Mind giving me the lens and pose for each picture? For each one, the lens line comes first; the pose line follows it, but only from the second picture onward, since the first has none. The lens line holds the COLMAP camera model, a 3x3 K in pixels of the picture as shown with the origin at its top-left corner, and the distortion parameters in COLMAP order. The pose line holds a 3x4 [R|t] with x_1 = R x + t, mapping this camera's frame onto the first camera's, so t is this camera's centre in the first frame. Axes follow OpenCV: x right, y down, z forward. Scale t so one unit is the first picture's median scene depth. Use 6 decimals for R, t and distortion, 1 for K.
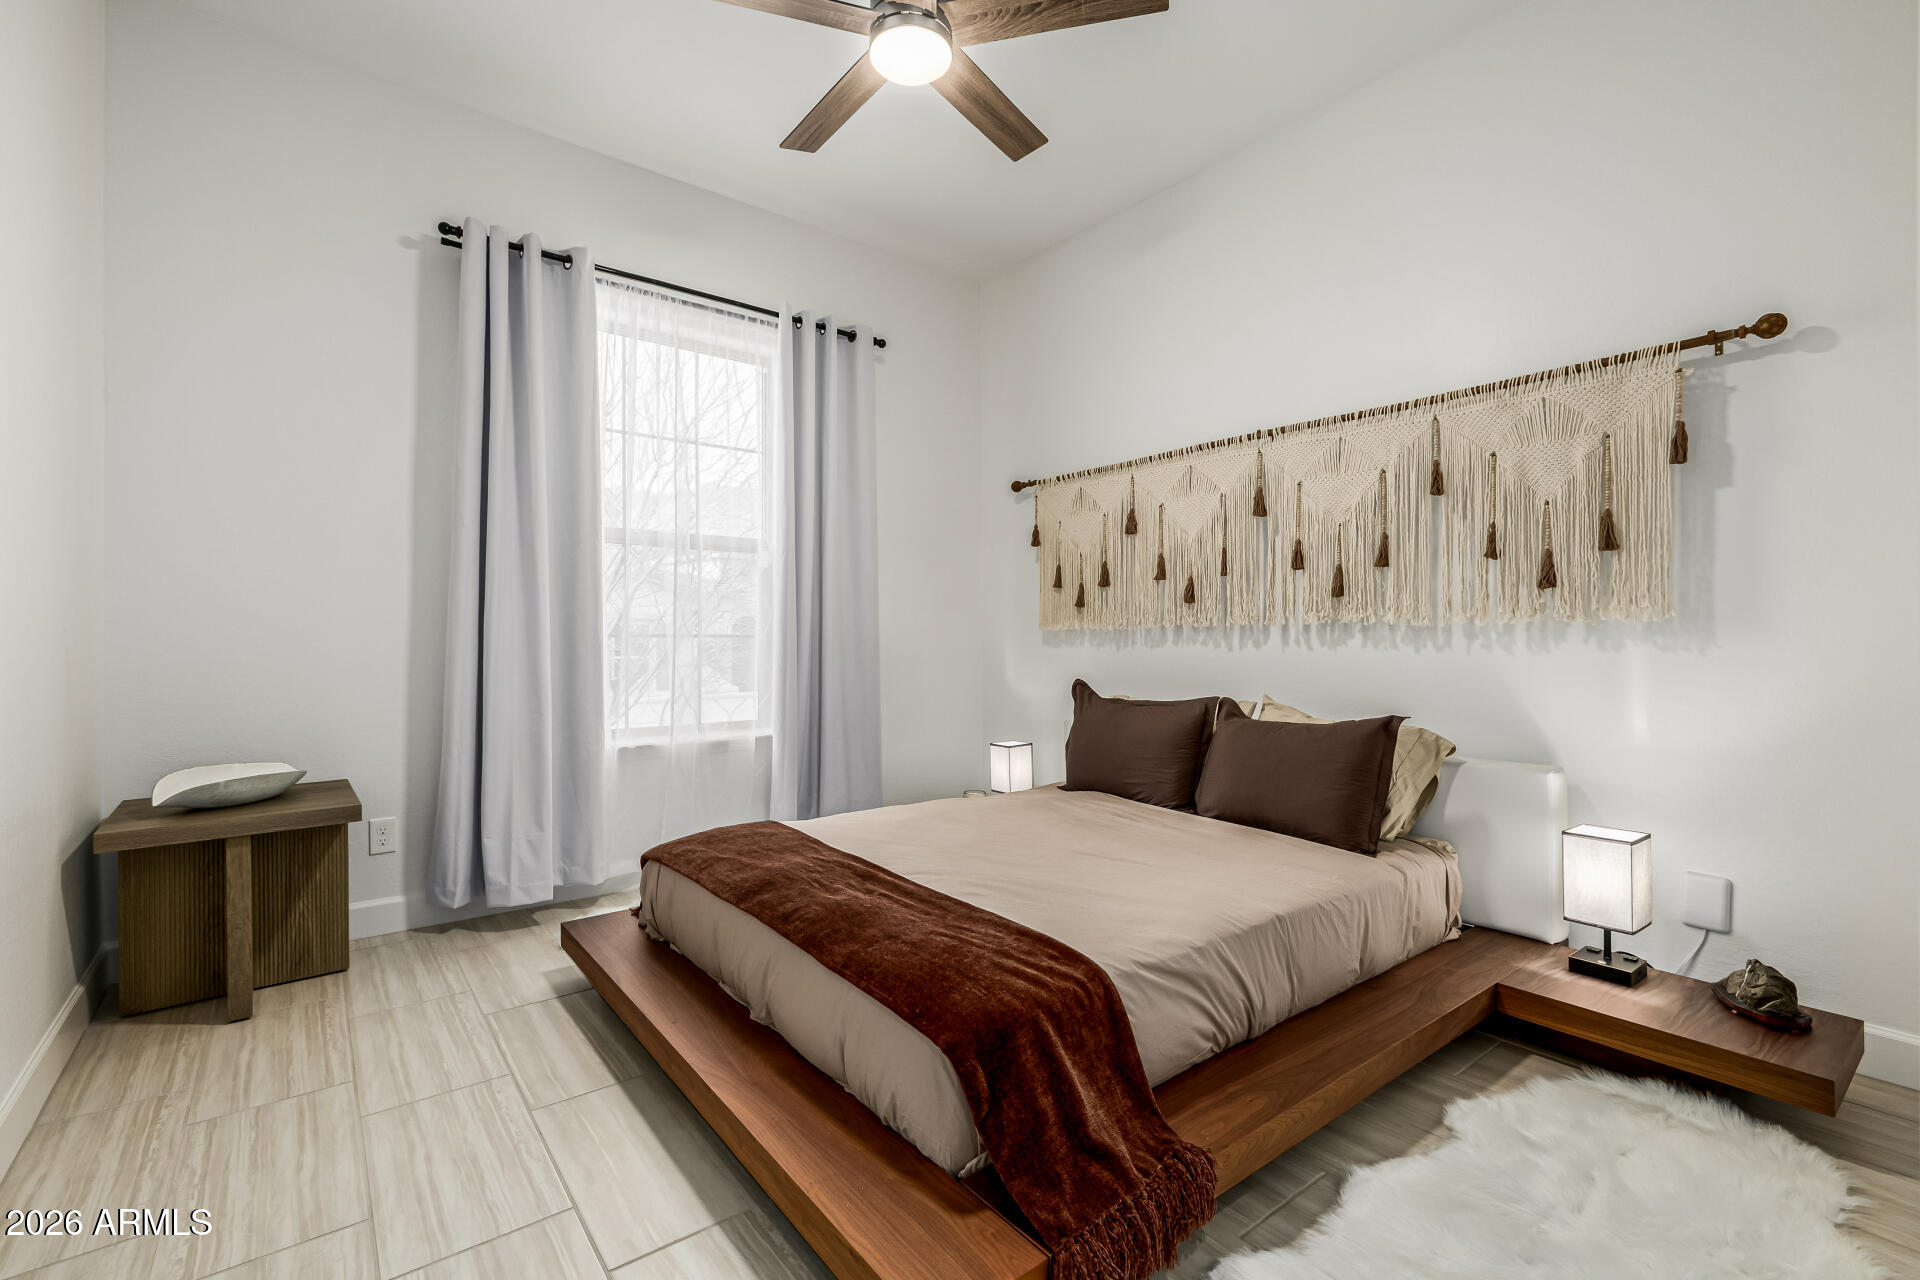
lens RADIAL K [[842.7, 0, 958.1], [0, 842.7, 625.6], [0, 0, 1]] dist [0.000579, -0.000234]
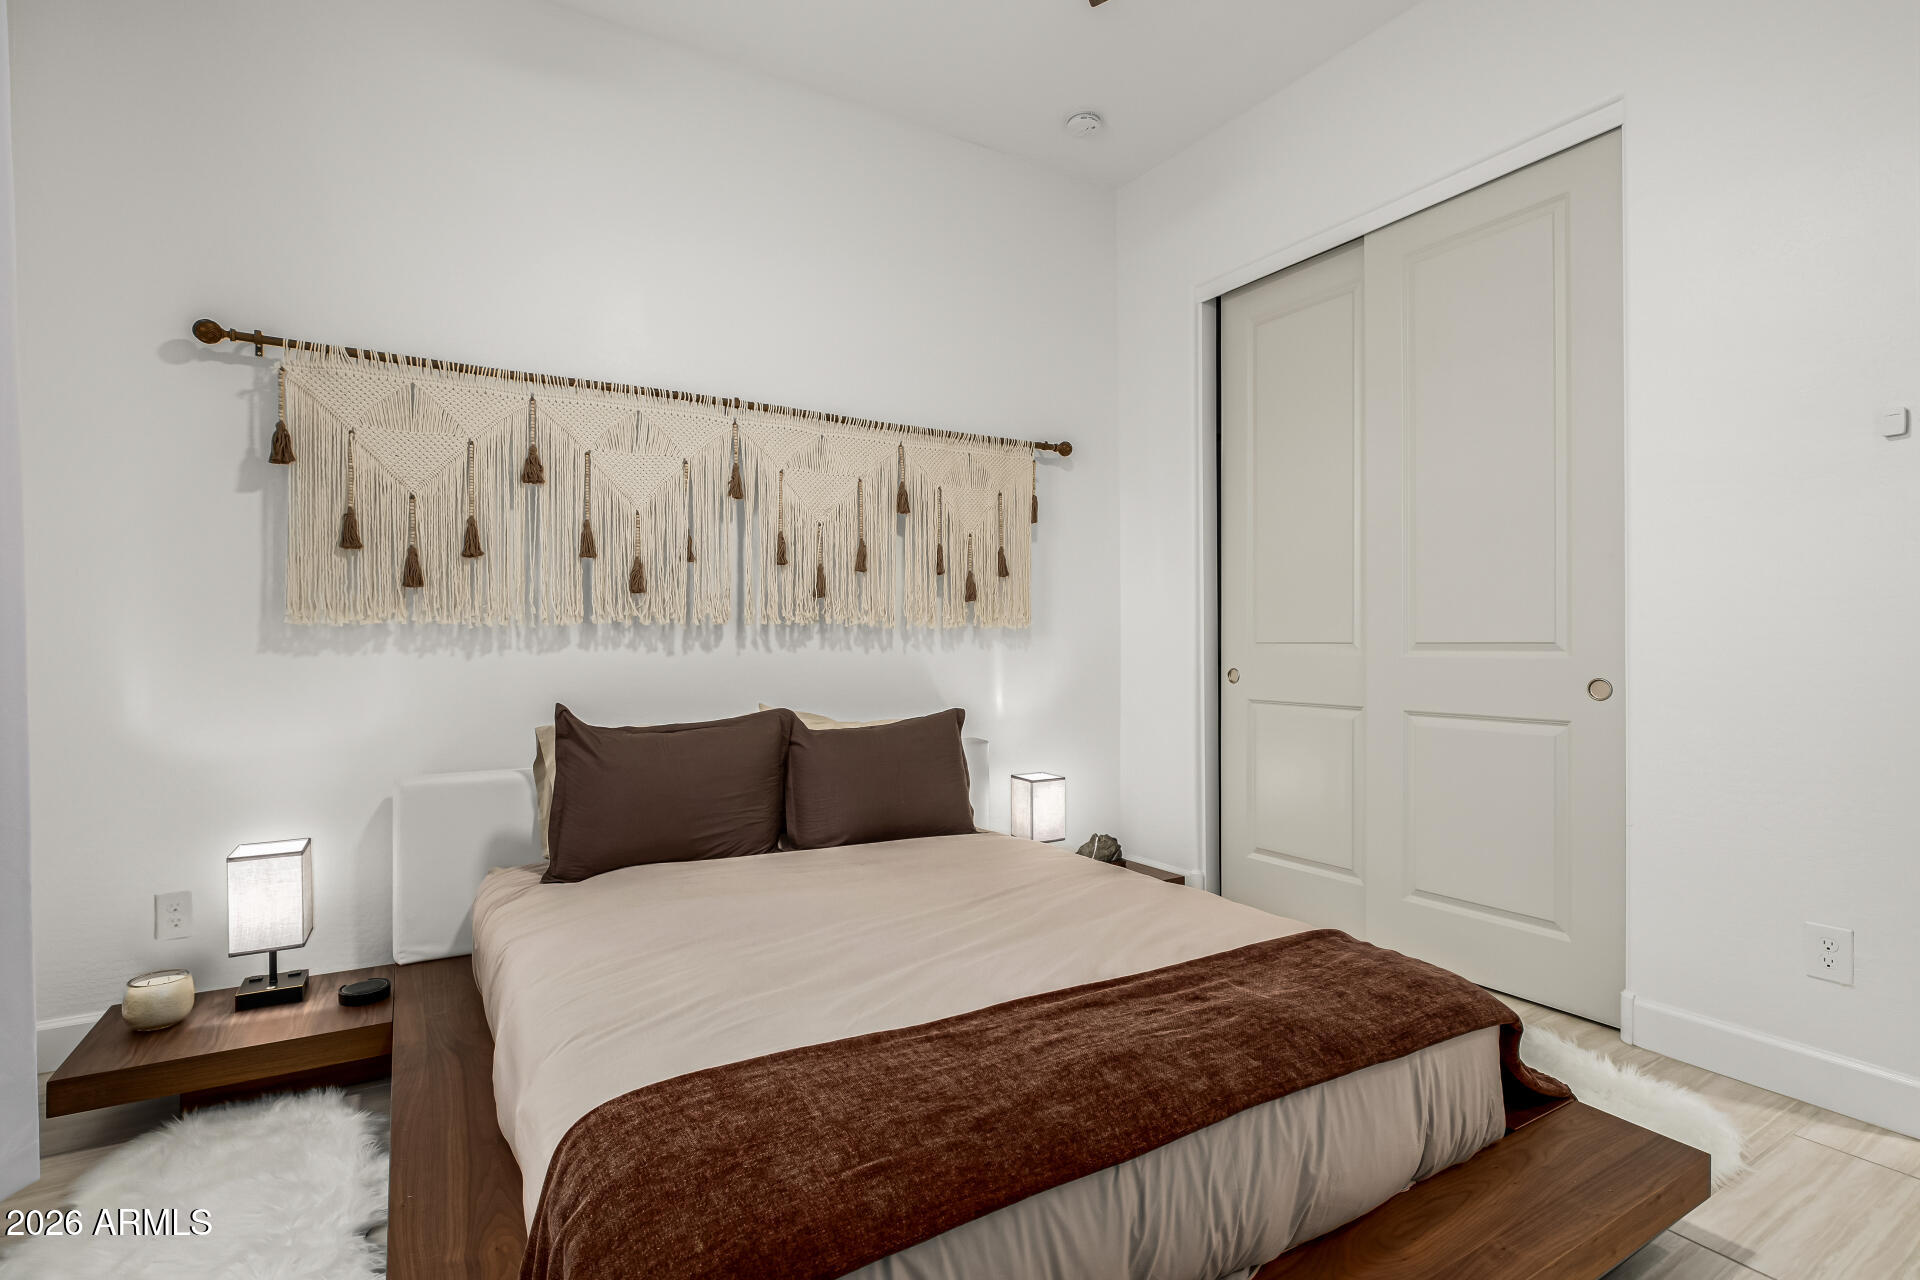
lens RADIAL K [[889.6, 0, 960.0], [0, 889.6, 640.0], [0, 0, 1]] dist [-0.016909, 0.000078]
pose [[0.115810, -0.000067, 0.993271, -0.510198], [-0.015559, 0.999877, 0.001882, 0.009969], [-0.993150, -0.015672, 0.115794, 0.655790]]
